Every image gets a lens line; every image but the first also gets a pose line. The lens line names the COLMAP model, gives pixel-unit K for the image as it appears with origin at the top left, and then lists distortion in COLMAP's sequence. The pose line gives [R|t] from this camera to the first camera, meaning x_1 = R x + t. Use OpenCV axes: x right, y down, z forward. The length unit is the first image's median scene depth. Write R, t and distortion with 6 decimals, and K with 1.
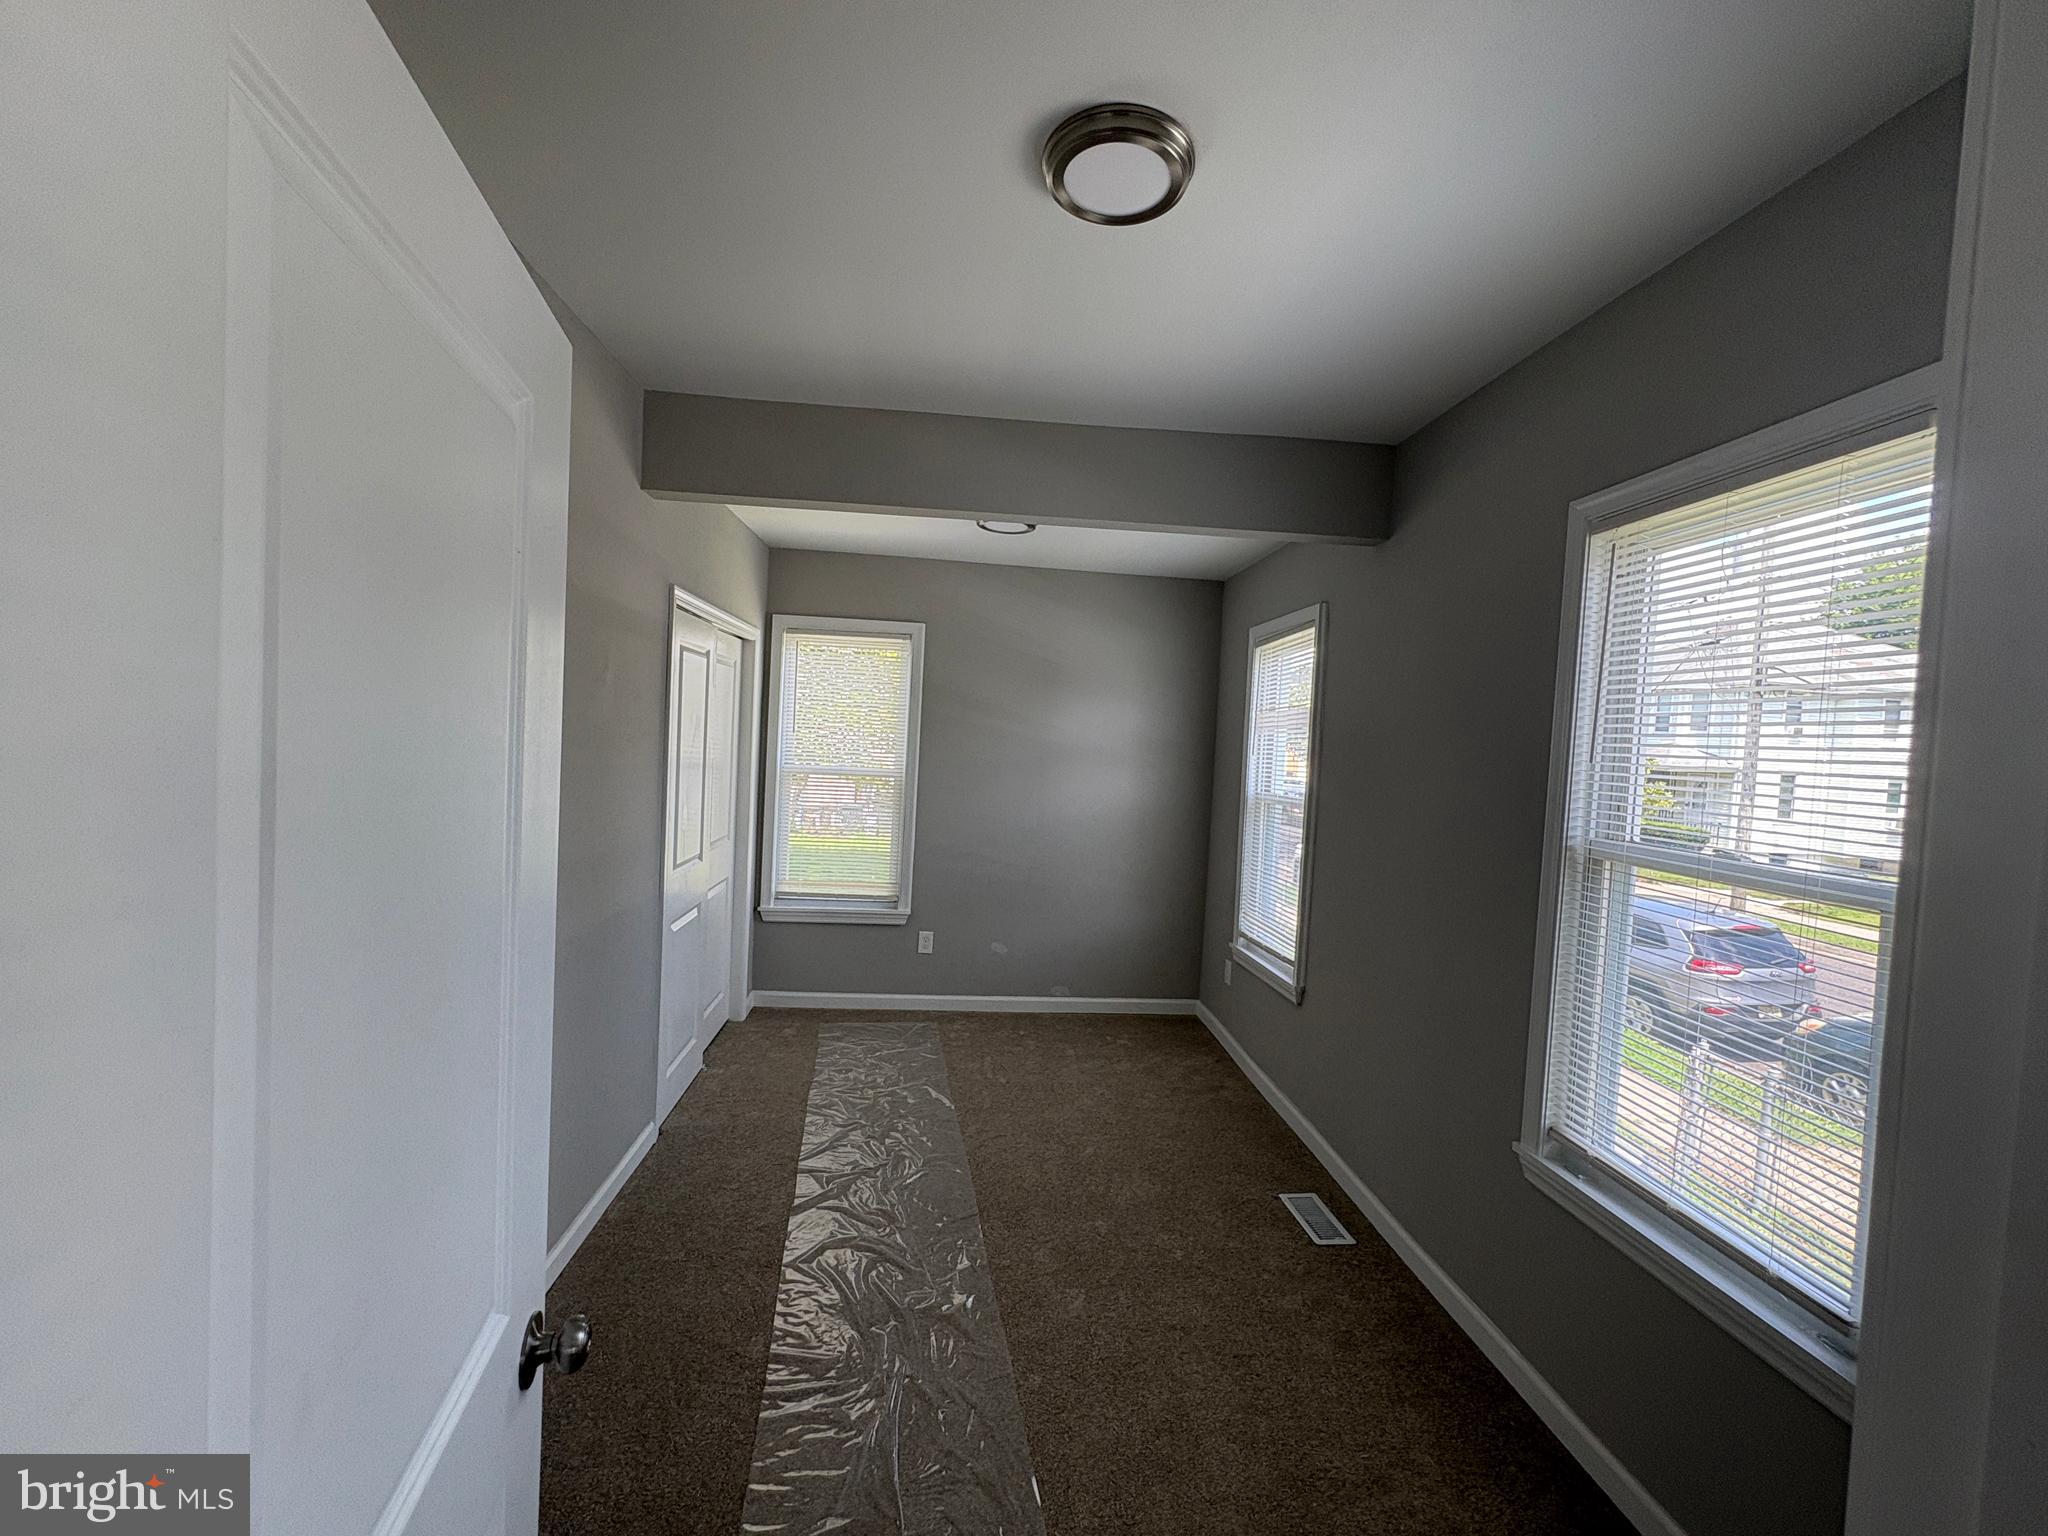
lens RADIAL K [[814.9, 0, 1027.7], [0, 814.9, 767.2], [0, 0, 1]] dist [-0.000391, 0.000280]
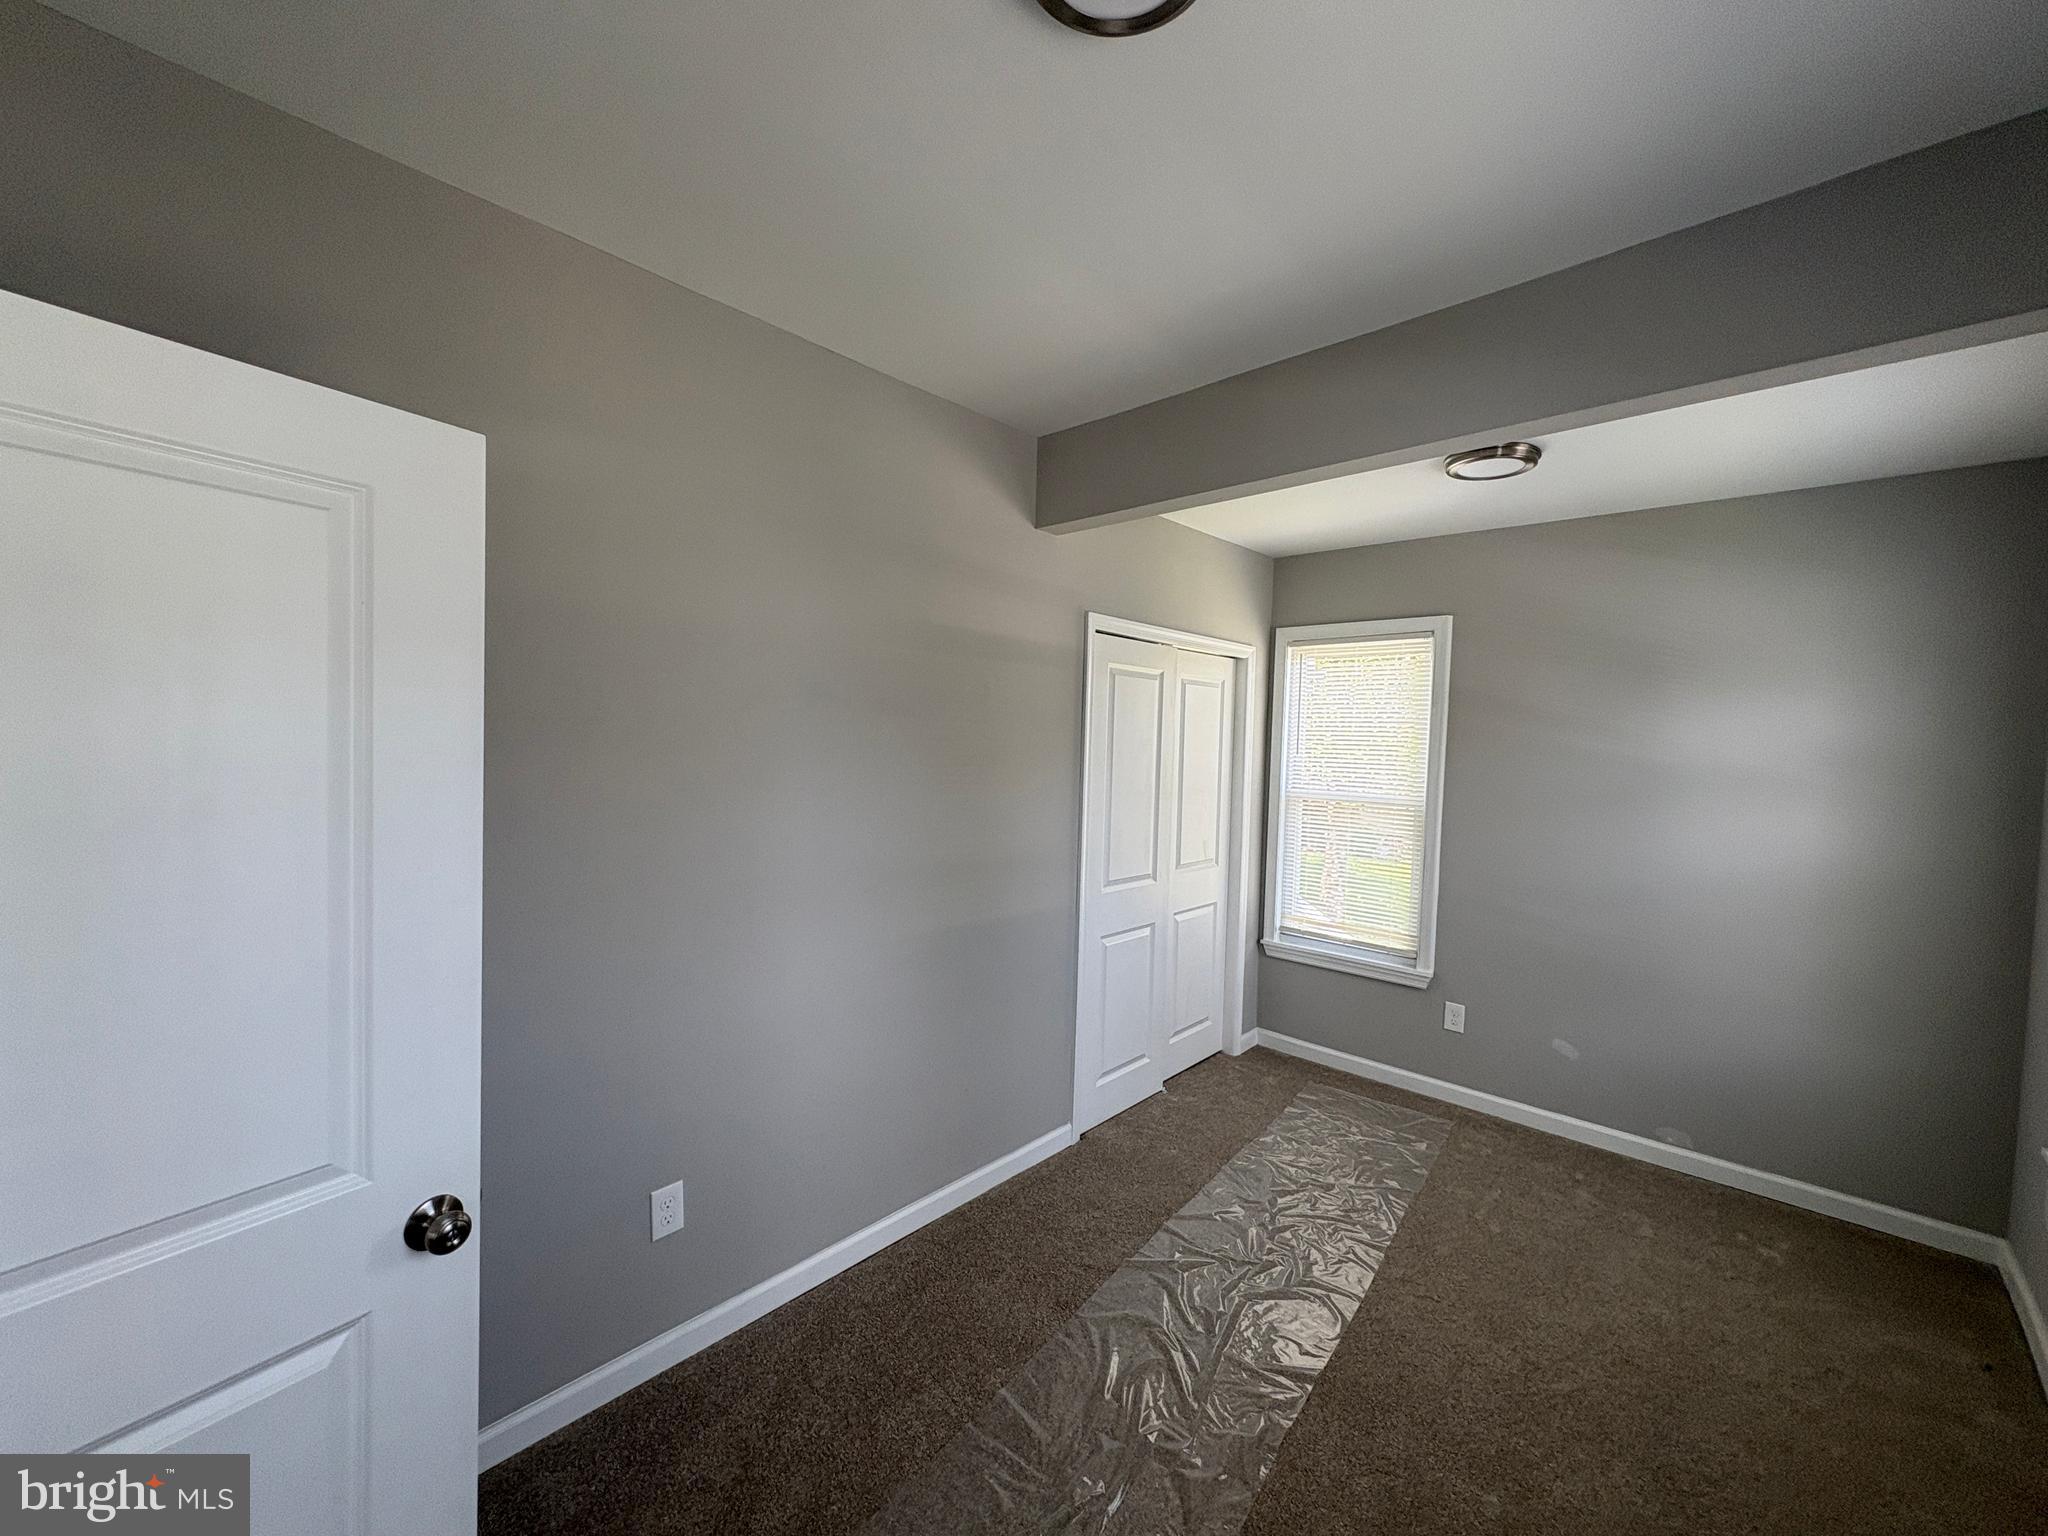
lens RADIAL K [[814.9, 0, 1027.7], [0, 814.9, 767.2], [0, 0, 1]] dist [-0.000391, 0.000280]
pose [[0.666782, -0.005710, -0.745231, 0.278459], [-0.021556, 0.999405, -0.026944, 0.005336], [0.744941, 0.034029, 0.666262, 0.236516]]
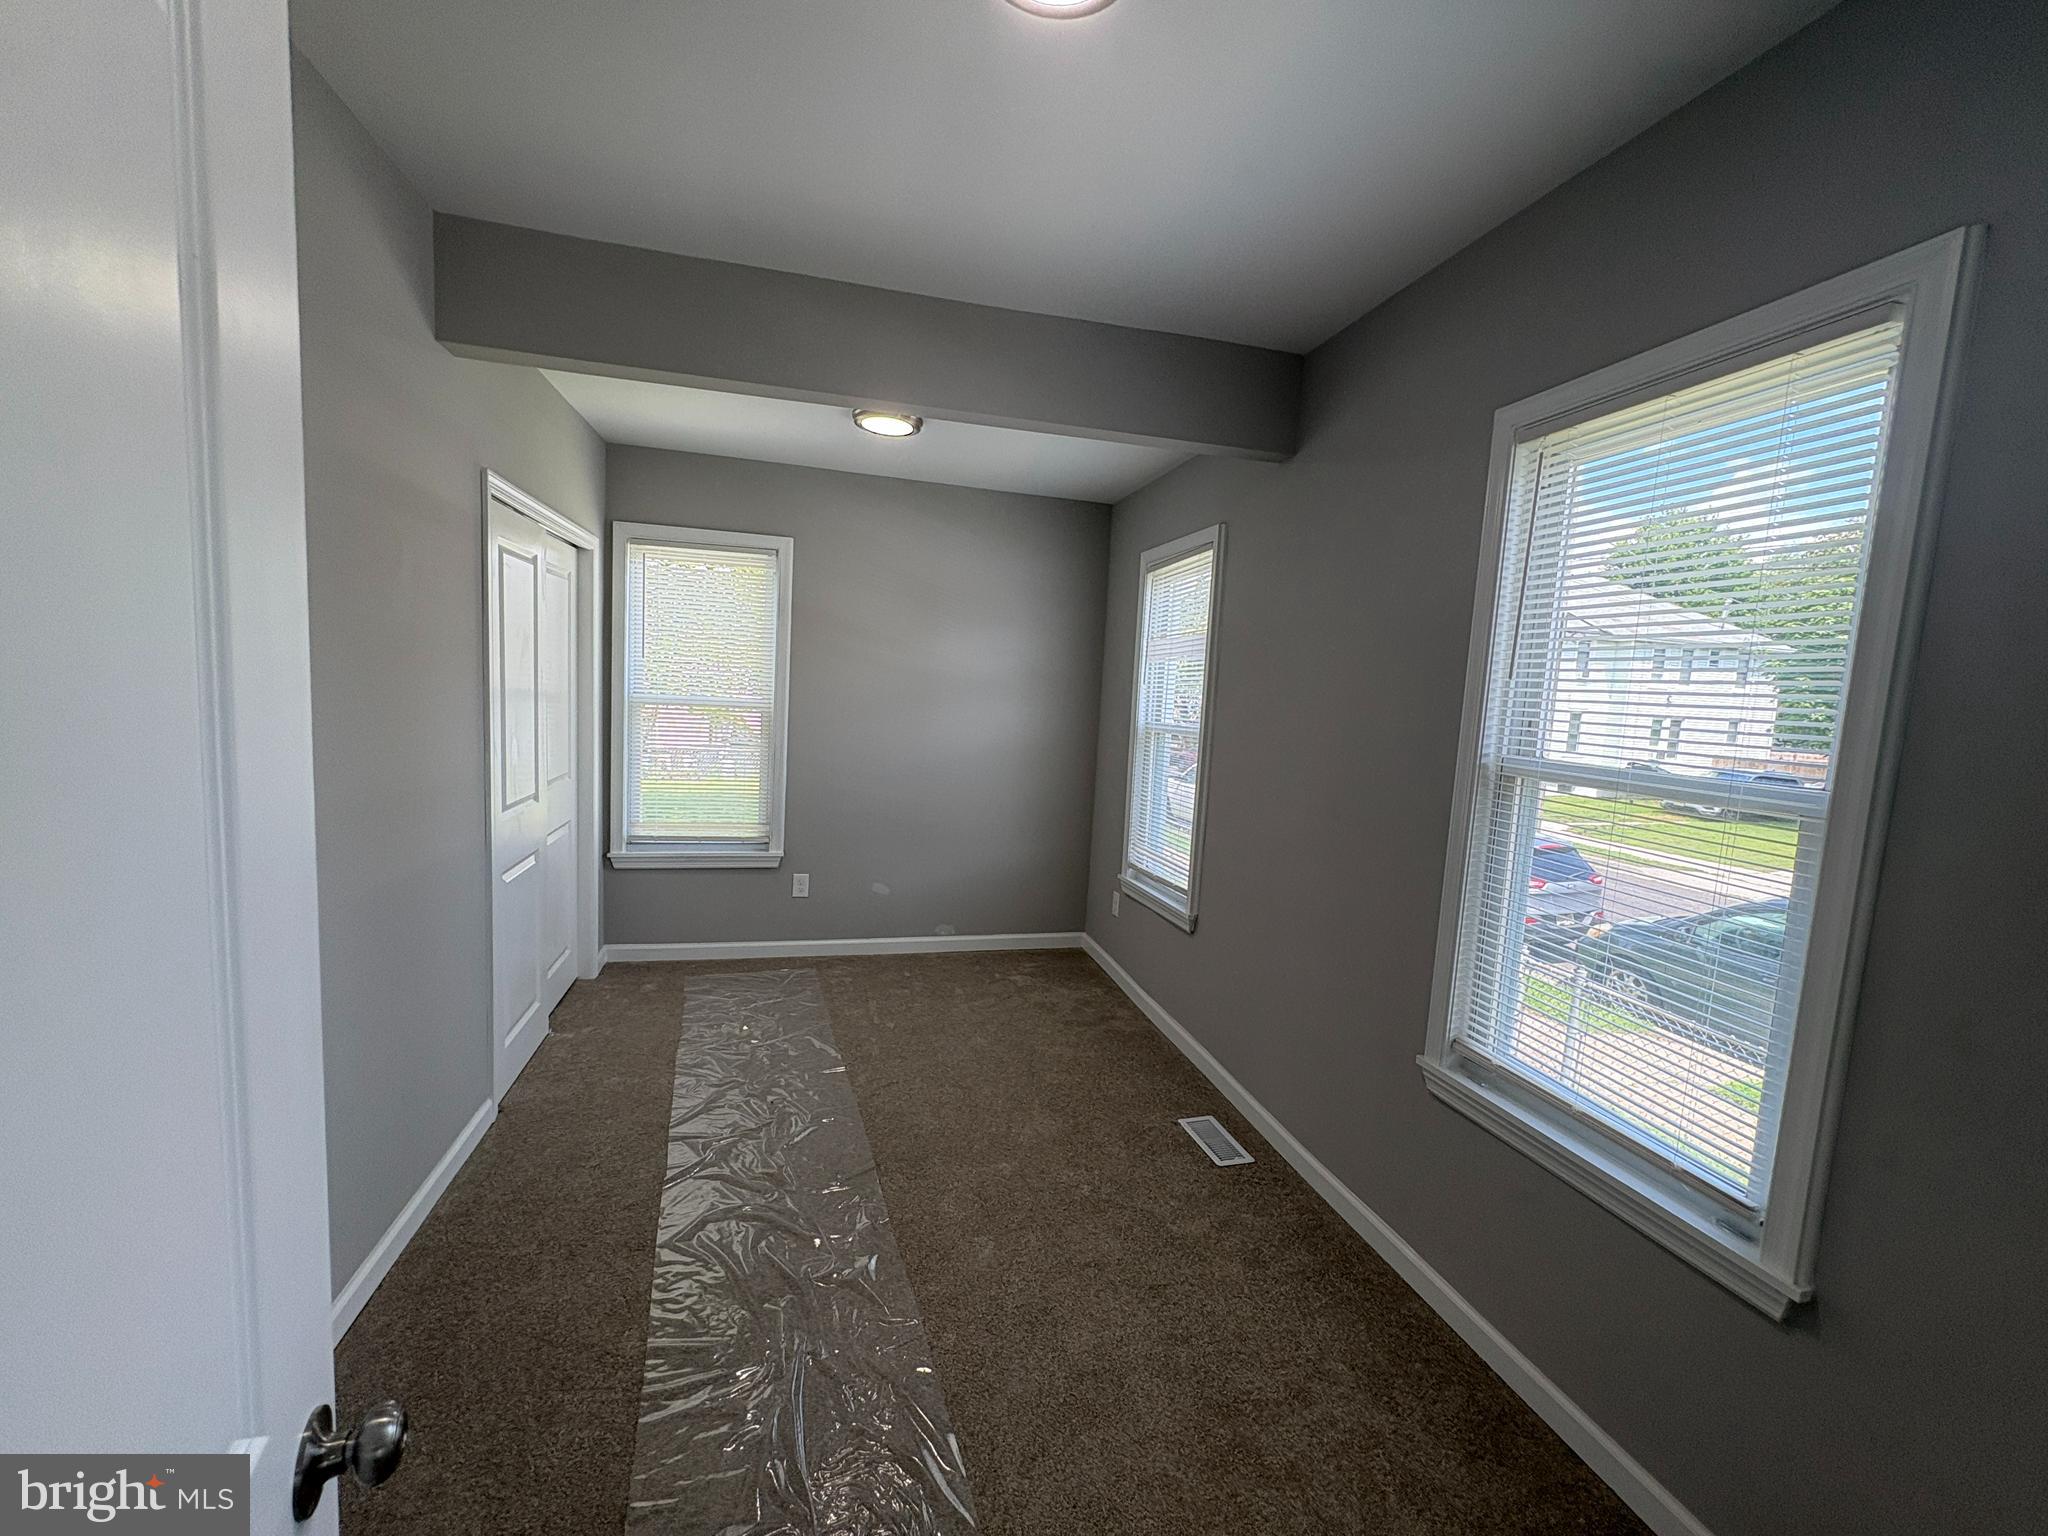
lens RADIAL K [[814.9, 0, 1027.7], [0, 814.9, 767.2], [0, 0, 1]] dist [-0.000391, 0.000280]
pose [[0.986352, -0.012595, 0.164168, -0.029906], [0.000661, 0.997364, 0.072552, 0.017691], [-0.164649, -0.071454, 0.983761, 0.069237]]
